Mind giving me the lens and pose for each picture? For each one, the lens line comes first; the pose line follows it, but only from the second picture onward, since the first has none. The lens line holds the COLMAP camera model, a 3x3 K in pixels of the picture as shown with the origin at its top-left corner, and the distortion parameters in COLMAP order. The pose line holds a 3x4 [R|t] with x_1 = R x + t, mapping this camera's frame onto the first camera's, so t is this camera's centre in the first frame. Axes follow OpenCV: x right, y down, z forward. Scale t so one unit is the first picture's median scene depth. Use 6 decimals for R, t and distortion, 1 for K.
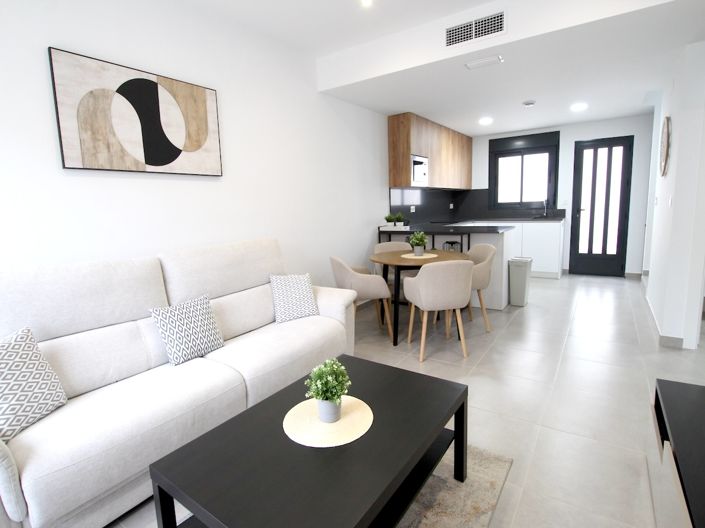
lens RADIAL K [[359.2, 0, 356.9], [0, 359.2, 251.1], [0, 0, 1]] dist [-0.003142, -0.000726]
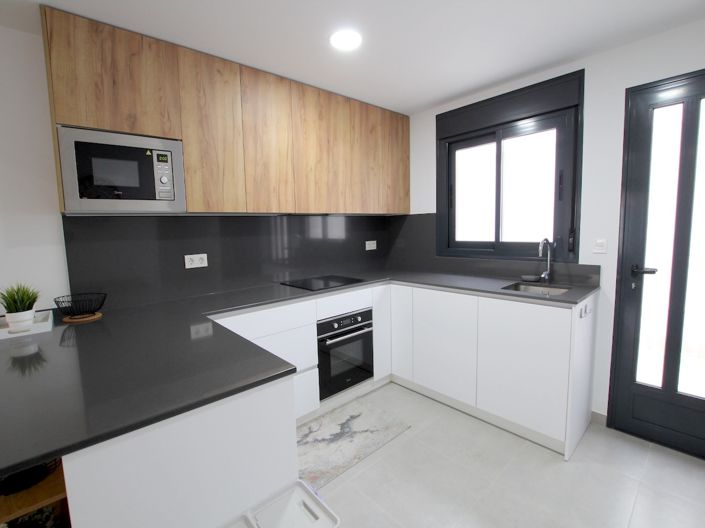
lens RADIAL K [[329.2, 0, 337.2], [0, 329.2, 260.4], [0, 0, 1]] dist [-0.028972, 0.000442]
pose [[0.970424, 0.028176, -0.239757, 0.381369], [-0.032801, 0.999344, -0.015323, -0.106319], [0.239168, 0.022734, 0.970712, 0.580269]]
